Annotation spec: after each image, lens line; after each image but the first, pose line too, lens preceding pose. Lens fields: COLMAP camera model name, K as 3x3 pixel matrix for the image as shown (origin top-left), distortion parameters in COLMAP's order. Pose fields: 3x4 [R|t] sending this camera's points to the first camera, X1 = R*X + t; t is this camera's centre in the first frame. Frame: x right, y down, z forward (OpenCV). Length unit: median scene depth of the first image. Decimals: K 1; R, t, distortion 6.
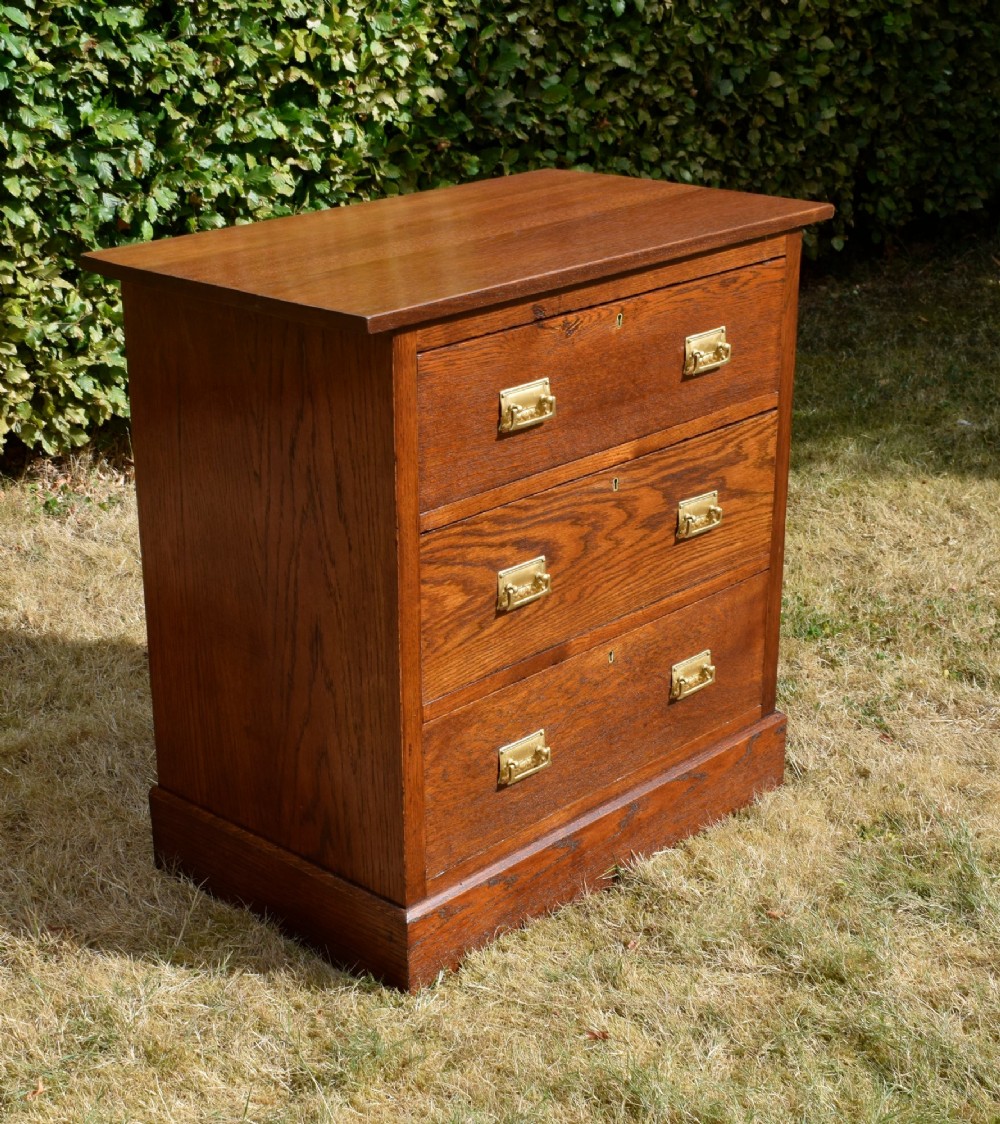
lens RADIAL K [[1834.1, 0, 404.5], [0, 1834.1, 609.0], [0, 0, 1]] dist [-0.022966, -0.032943]
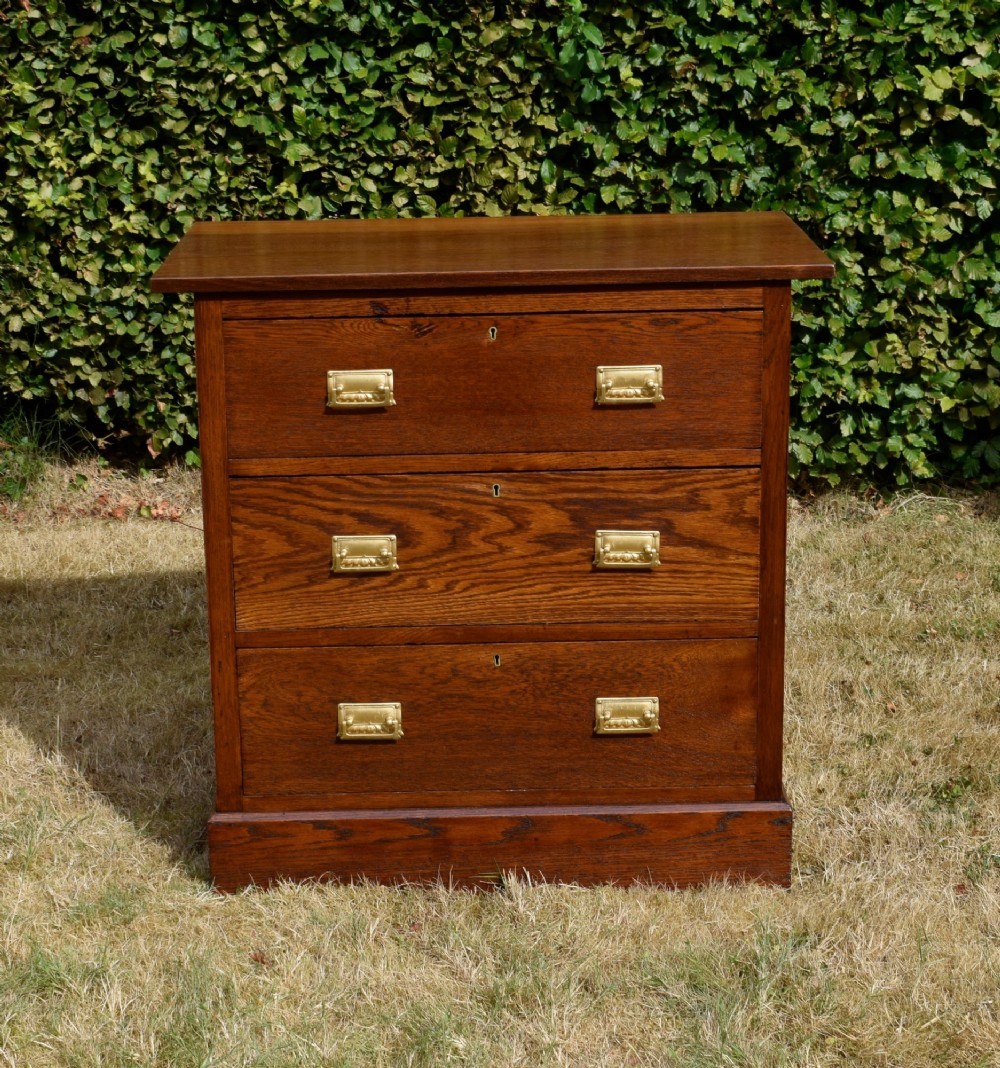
lens RADIAL K [[2322.2, 0, 520.0], [0, 2322.2, 532.5], [0, 0, 1]] dist [-0.038677, -0.018562]
pose [[0.725489, 0.191492, -0.661058, 0.953134], [-0.256347, 0.966584, -0.001337, -0.044155], [0.638712, 0.170430, 0.750334, 0.017334]]
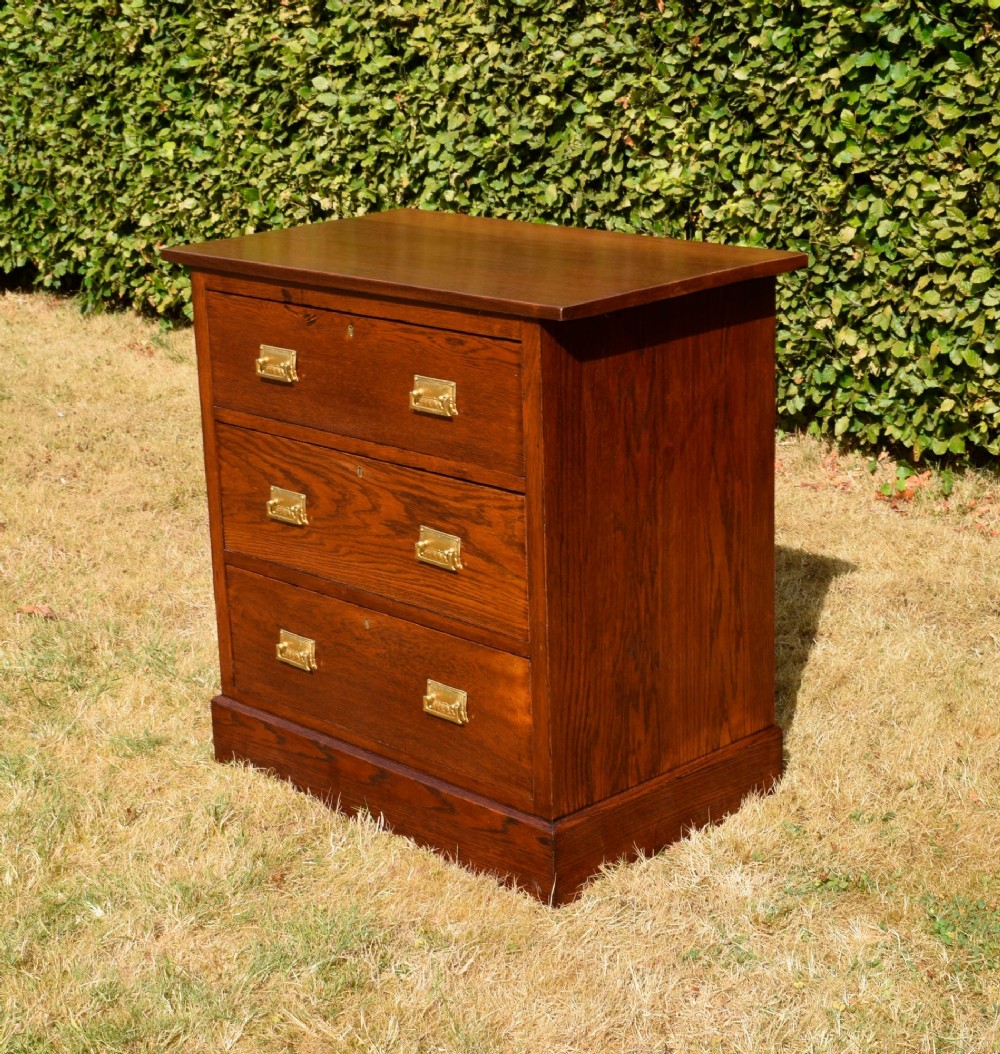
lens RADIAL K [[2105.9, 0, 588.9], [0, 2105.9, 551.3], [0, 0, 1]] dist [-0.026482, 0.115543]
pose [[0.024748, 0.312436, -0.949616, 1.331685], [-0.347302, 0.893428, 0.284898, -0.431052], [0.937427, 0.322753, 0.130620, 0.926915]]
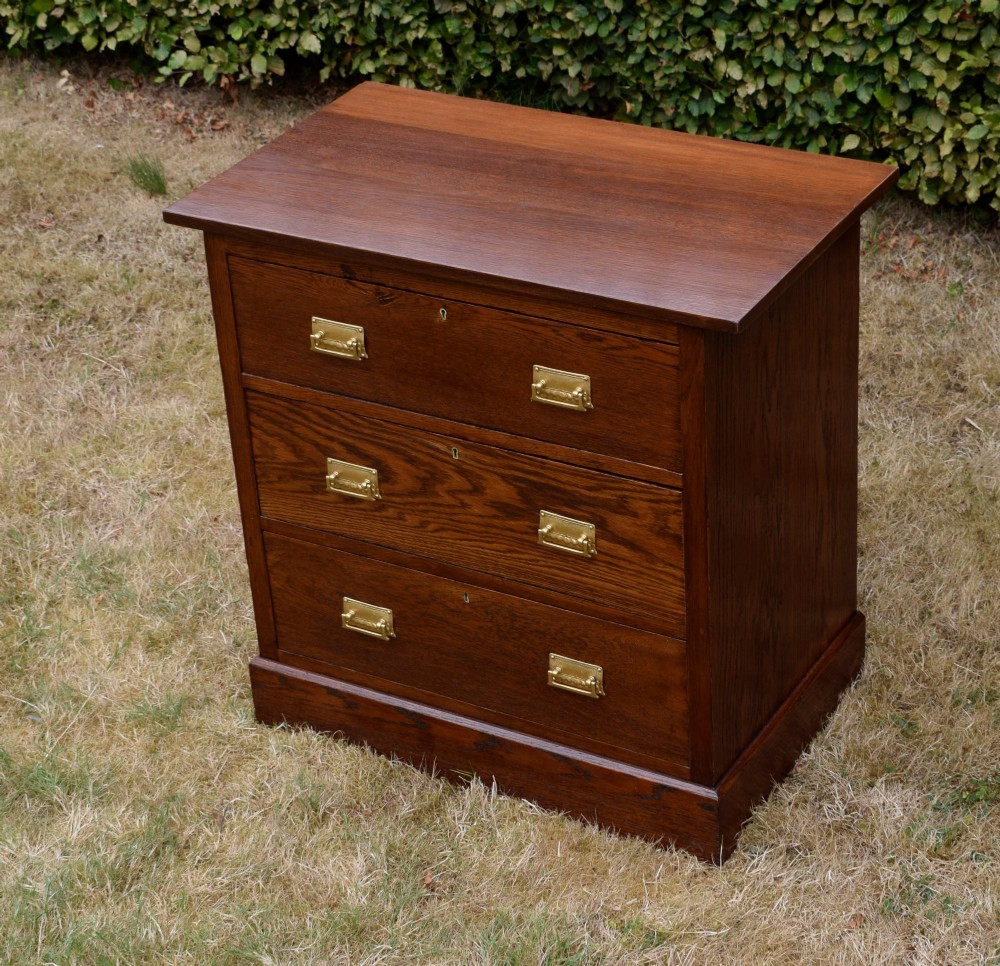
lens RADIAL K [[2414.5, 0, 626.3], [0, 2414.5, 483.4], [0, 0, 1]] dist [0.004899, -0.147295]
pose [[0.295335, 0.491430, -0.819313, 1.252877], [-0.320463, 0.858840, 0.399622, -0.620638], [0.900045, 0.144538, 0.411131, 0.480846]]
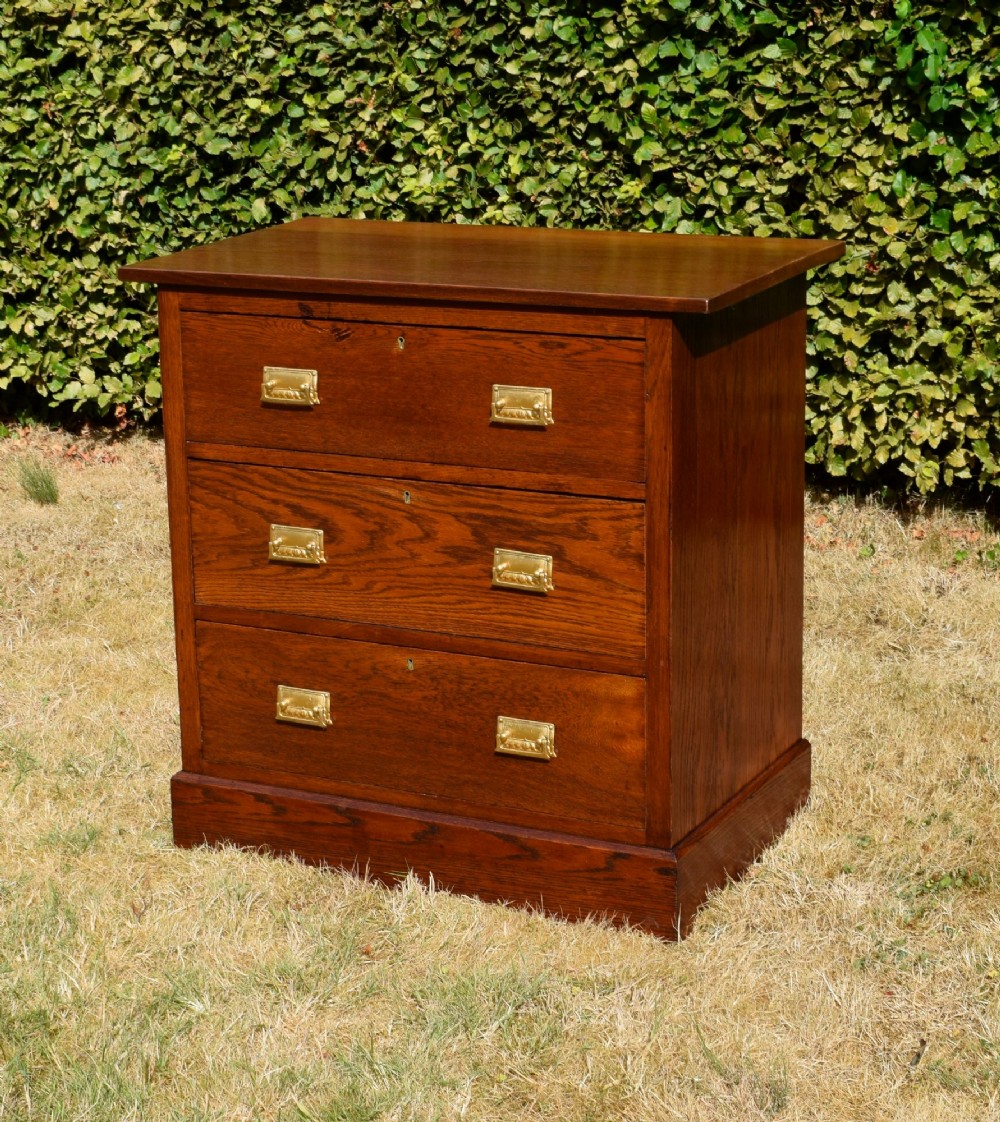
lens RADIAL K [[2544.8, 0, 500.0], [0, 2544.8, 561.0], [0, 0, 1]] dist [-0.016521, 0.077240]
pose [[0.317796, 0.262518, -0.911093, 1.412742], [-0.336602, 0.929554, 0.150429, -0.260128], [0.886400, 0.258870, 0.383772, 0.463760]]
